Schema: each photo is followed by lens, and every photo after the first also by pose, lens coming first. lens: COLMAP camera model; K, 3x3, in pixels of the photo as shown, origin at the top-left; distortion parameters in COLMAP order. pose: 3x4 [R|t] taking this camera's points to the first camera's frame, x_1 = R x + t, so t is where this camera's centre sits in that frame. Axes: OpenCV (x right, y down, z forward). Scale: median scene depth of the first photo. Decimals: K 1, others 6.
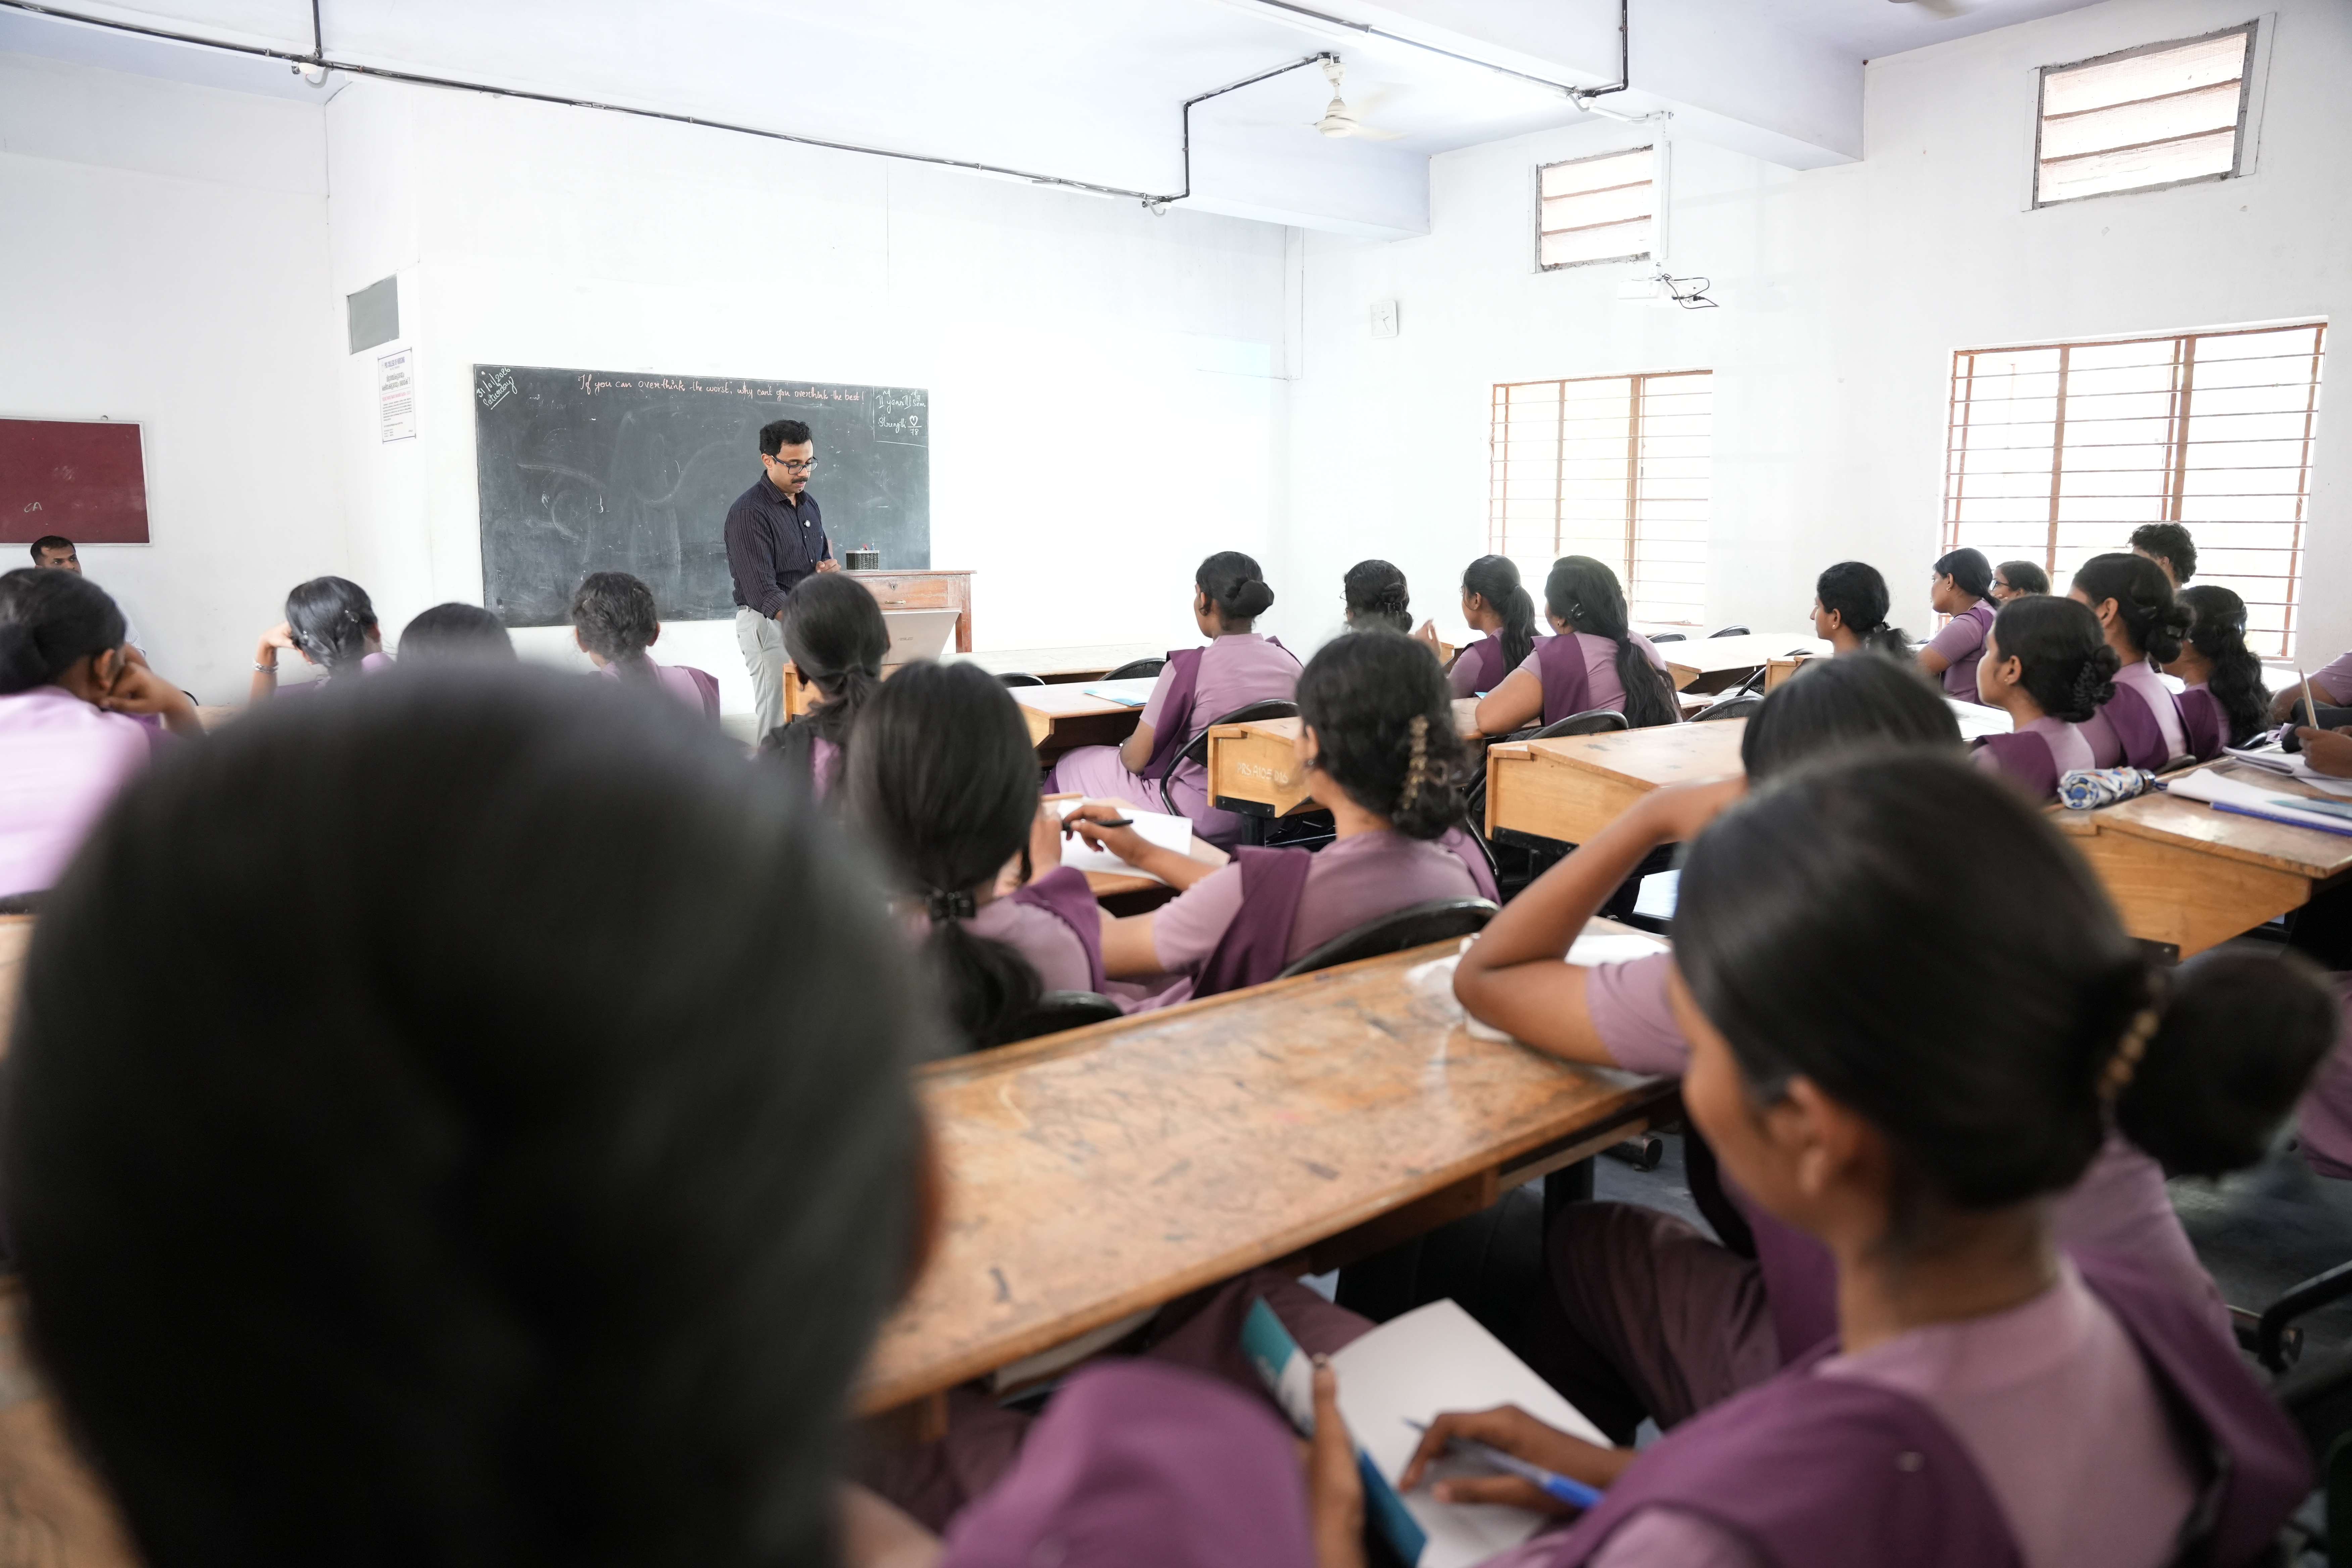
lens RADIAL K [[1610.8, 0, 1168.8], [0, 1610.8, 785.7], [0, 0, 1]] dist [-0.129029, 0.096677]
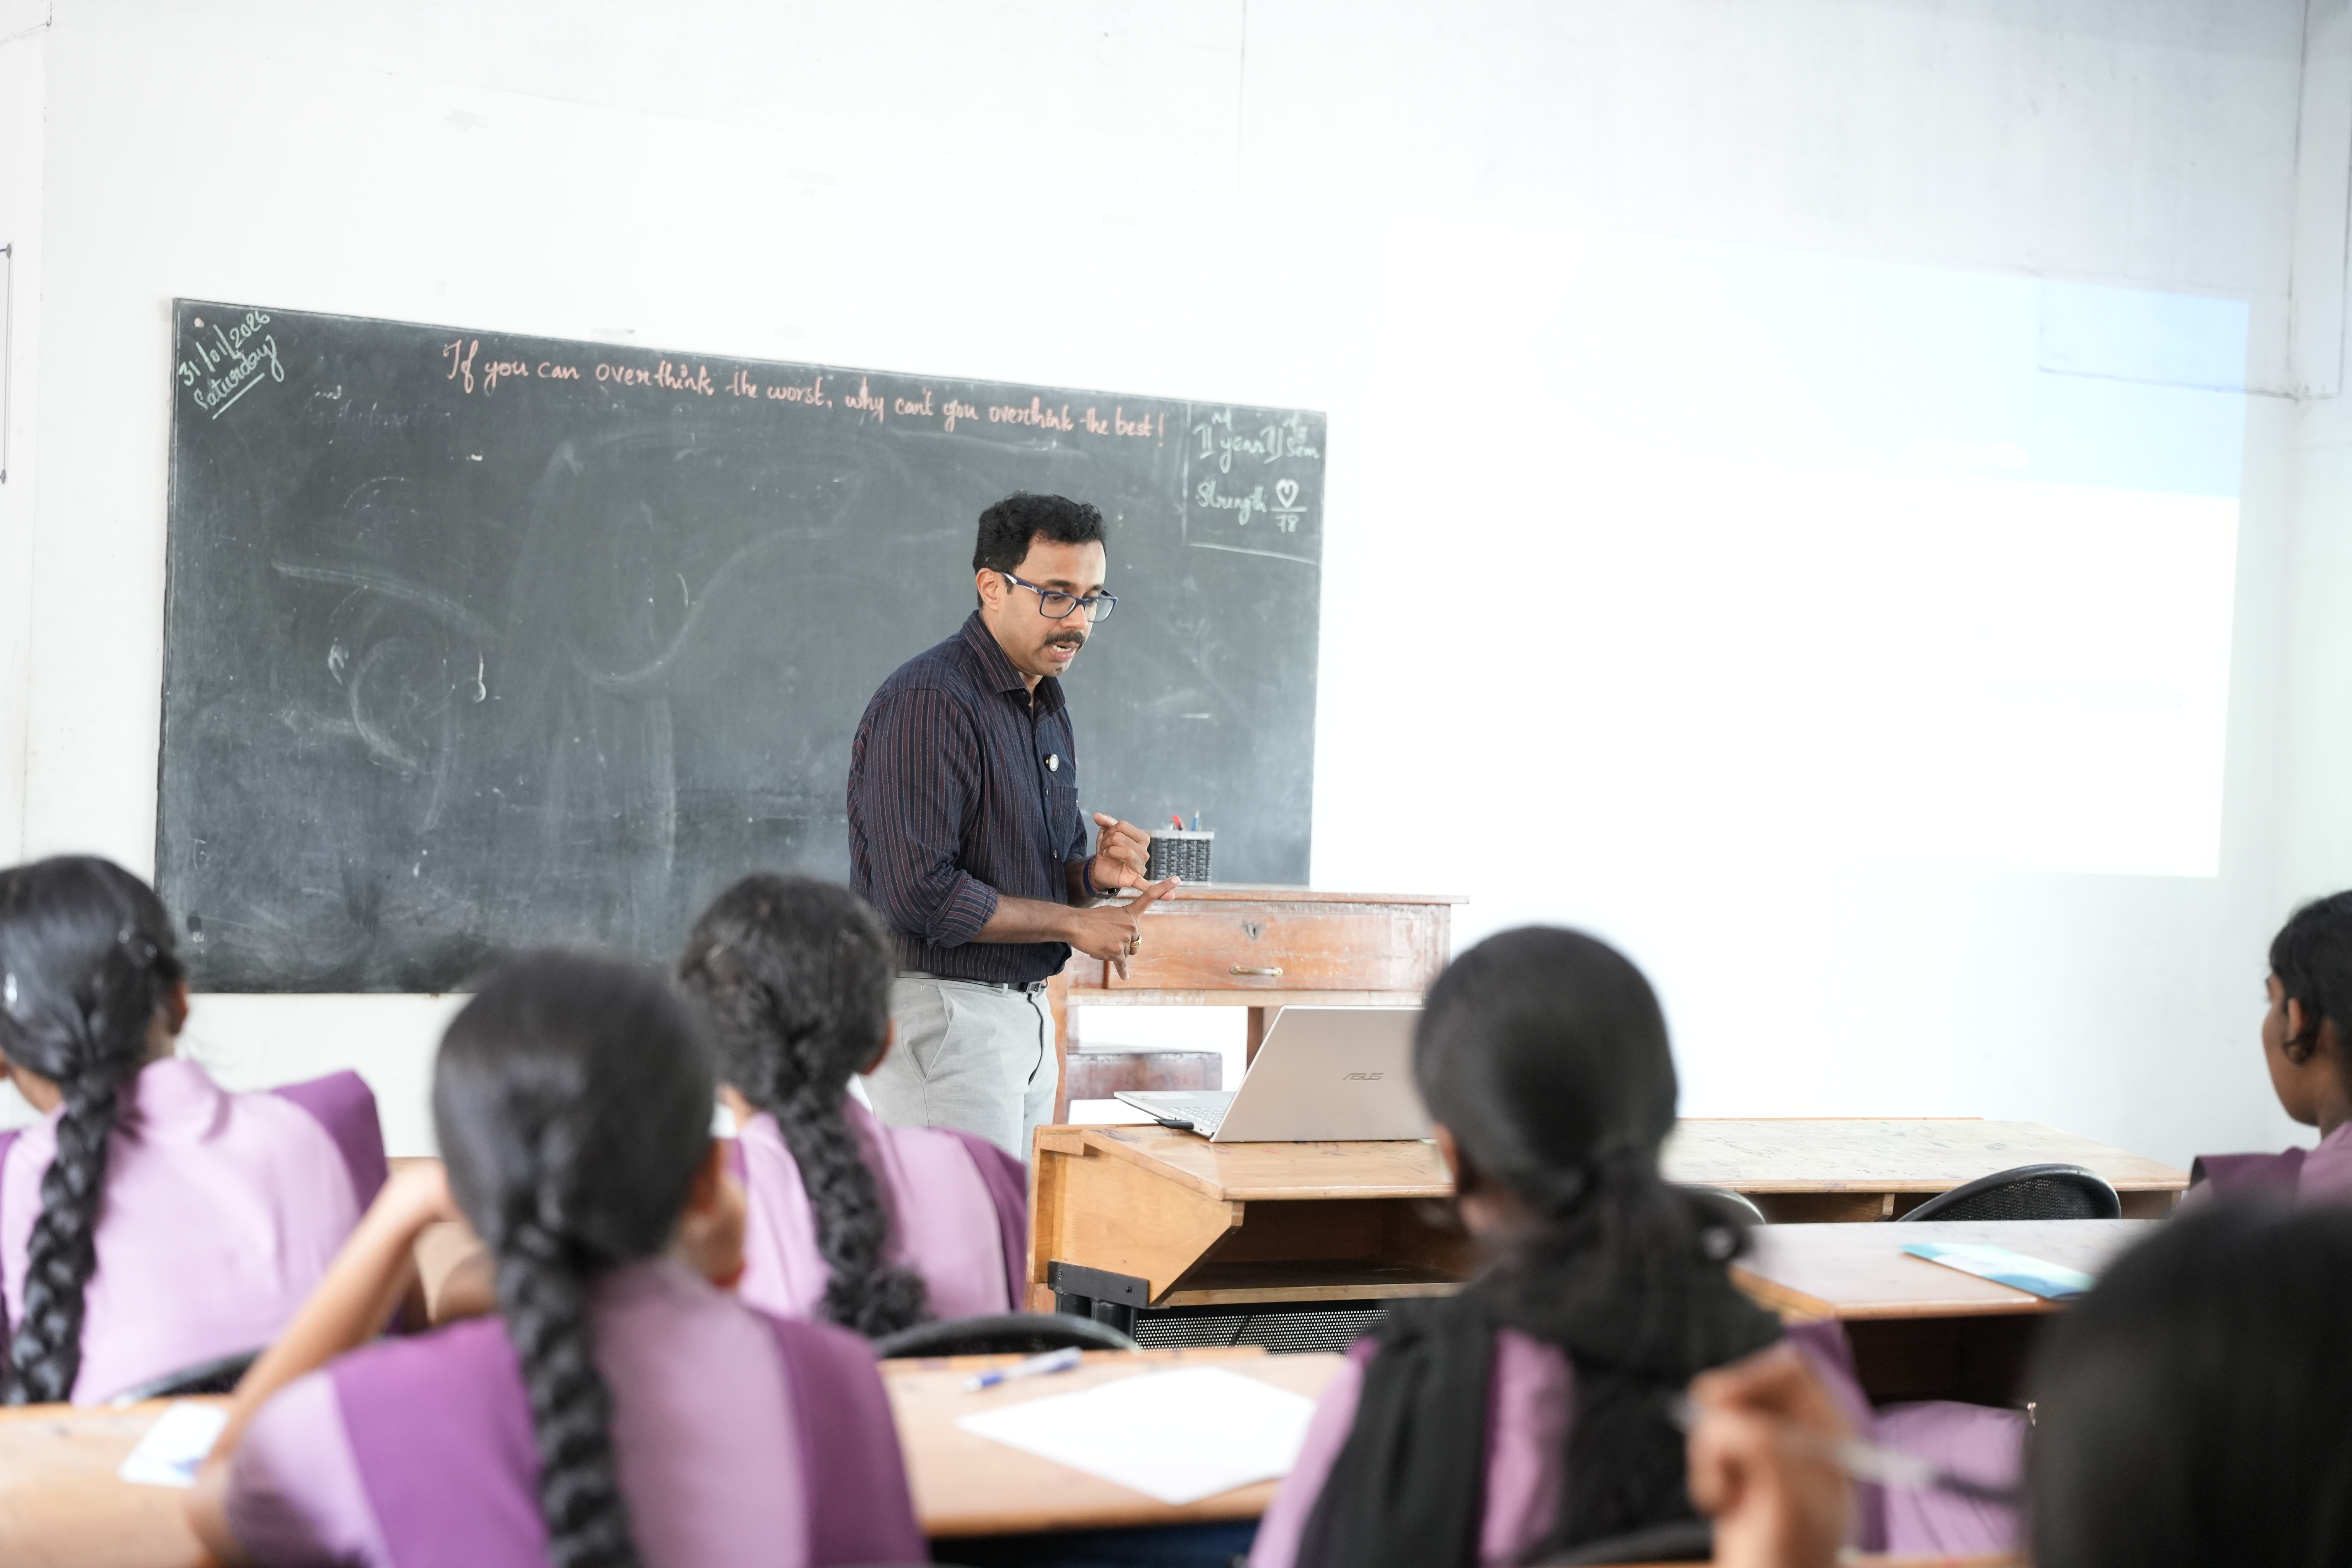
lens RADIAL K [[4413.2, 0, 1168.2], [0, 4413.2, 780.6], [0, 0, 1]] dist [0.461163, 0.012311]
pose [[0.990602, 0.034051, -0.132469, -0.054248], [-0.054360, 0.986753, -0.152854, 0.001241], [0.125509, 0.158619, 0.979330, -0.027285]]
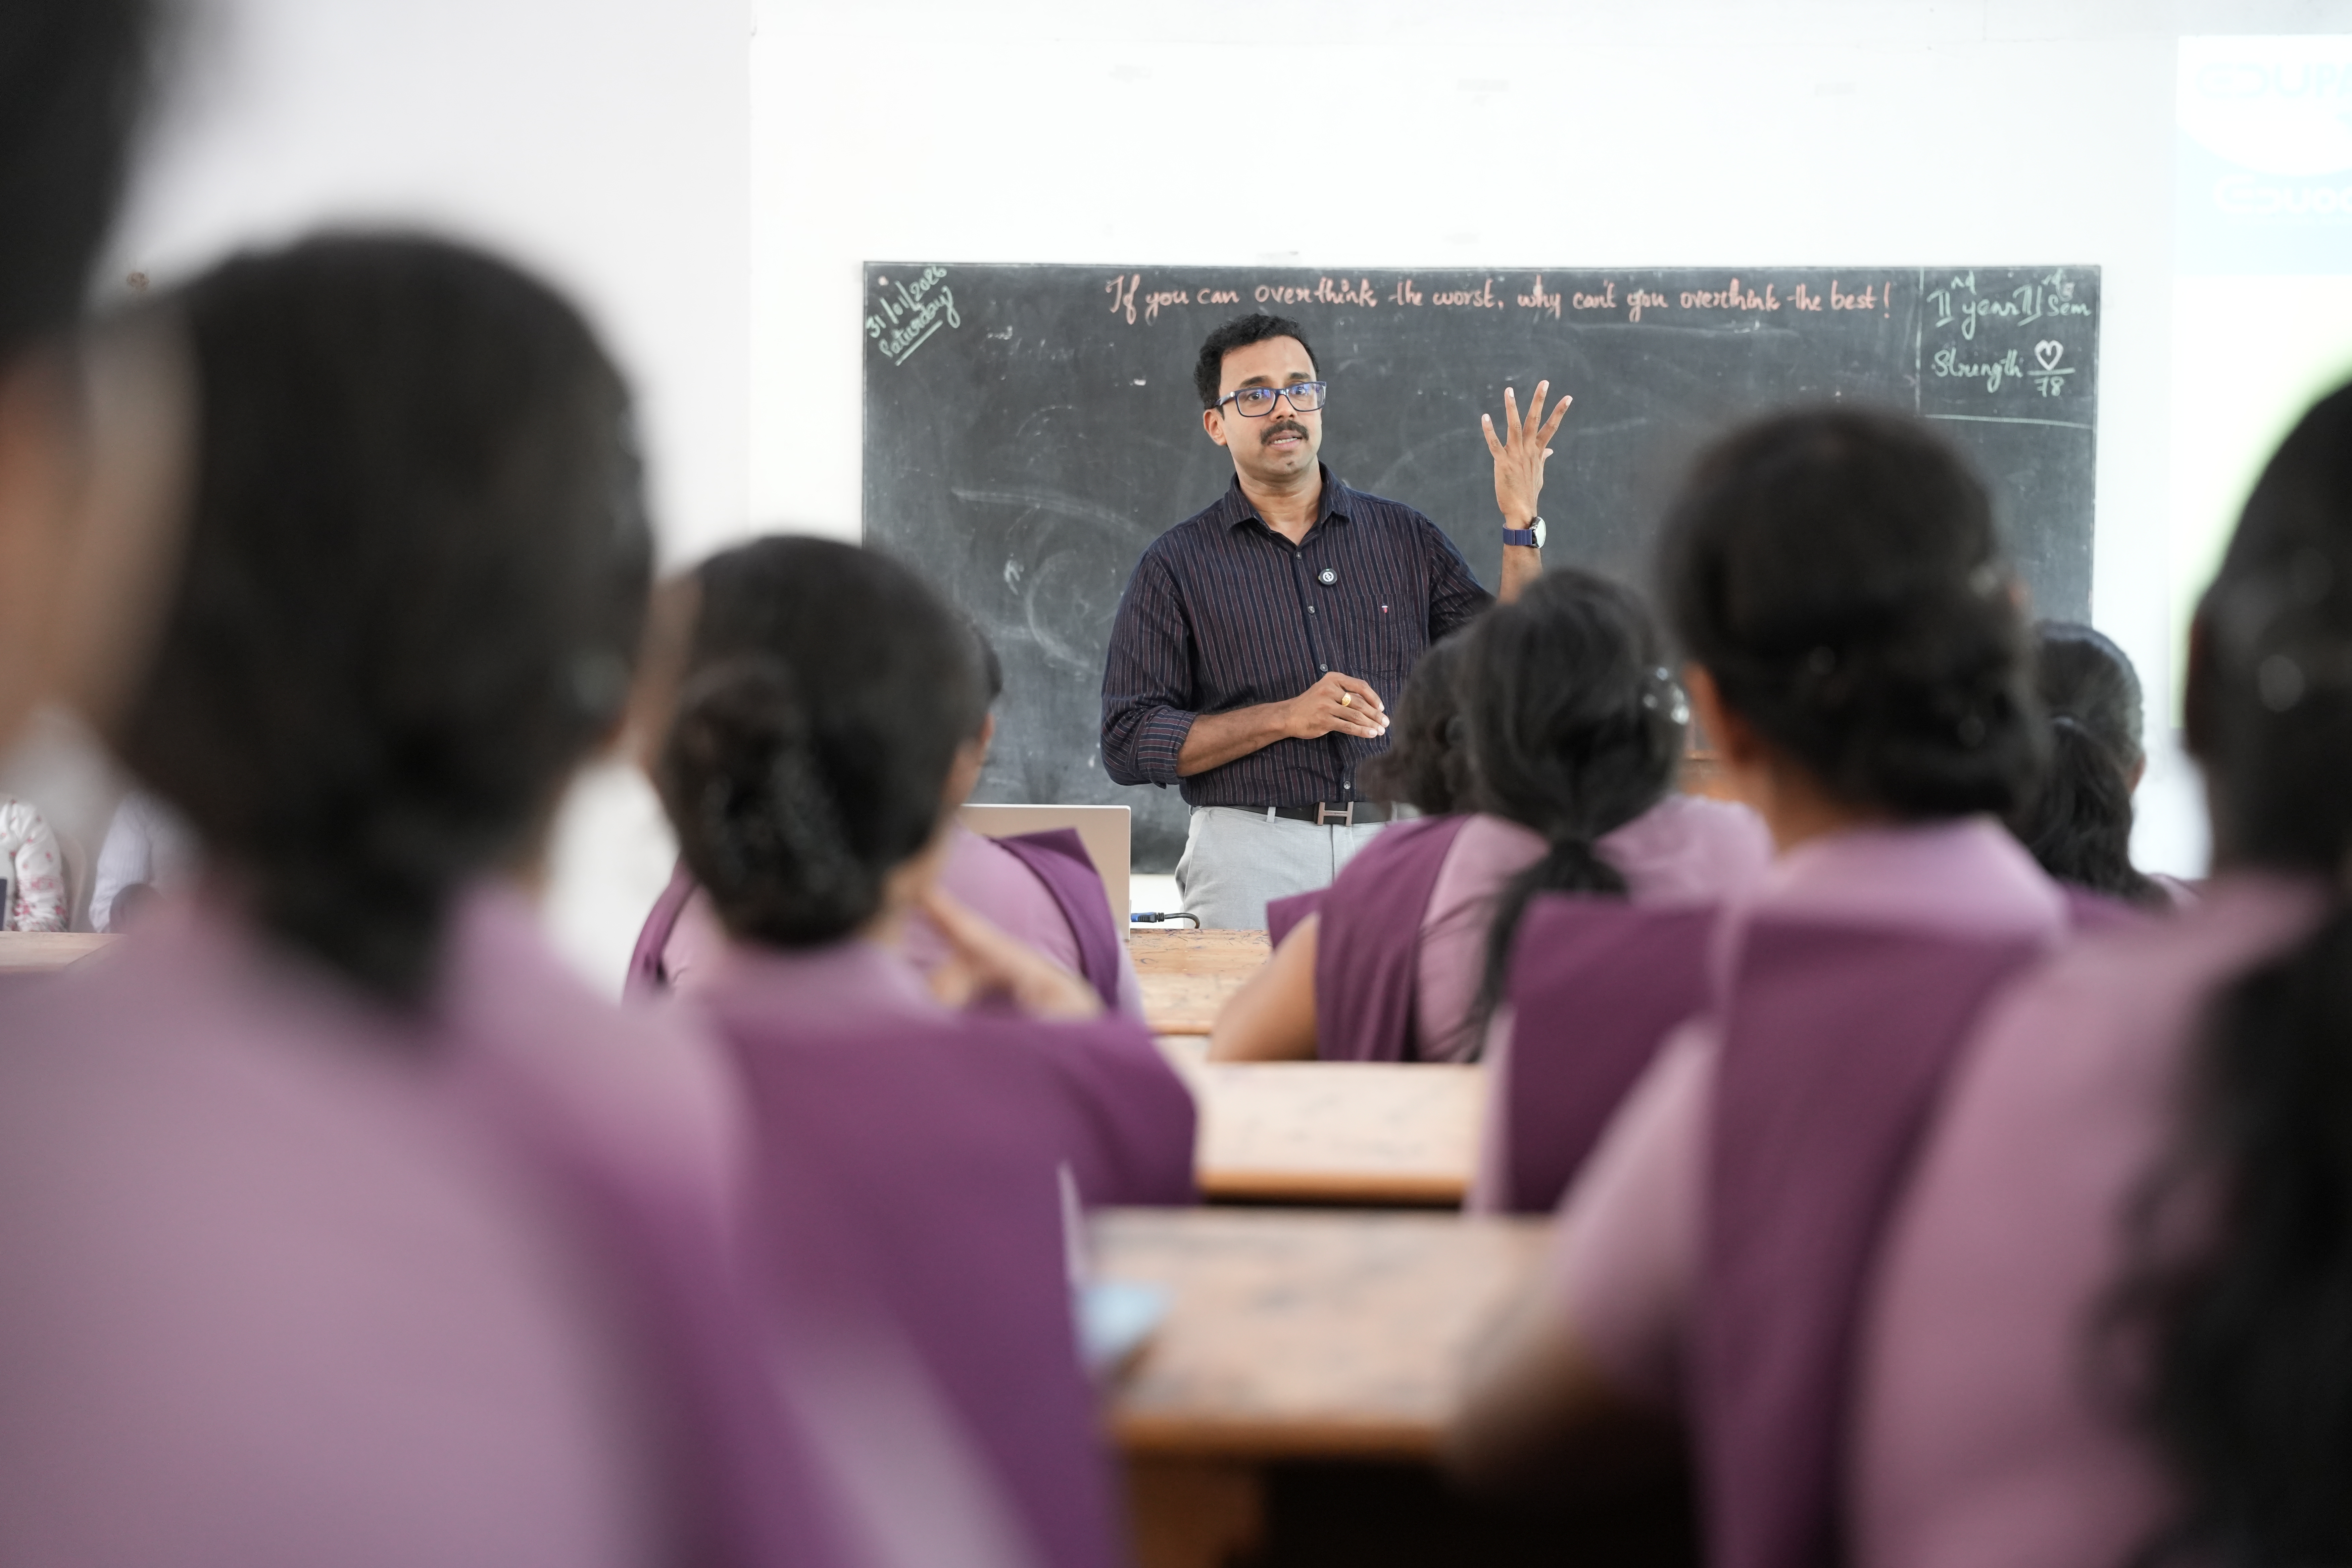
lens RADIAL K [[4416.5, 0, 1192.7], [0, 4416.5, 774.3], [0, 0, 1]] dist [0.463358, -0.098185]
pose [[0.752208, 0.009514, -0.658857, 0.428091], [-0.111598, 0.987290, -0.113153, 0.000523], [0.649407, 0.158641, 0.743709, 0.160142]]
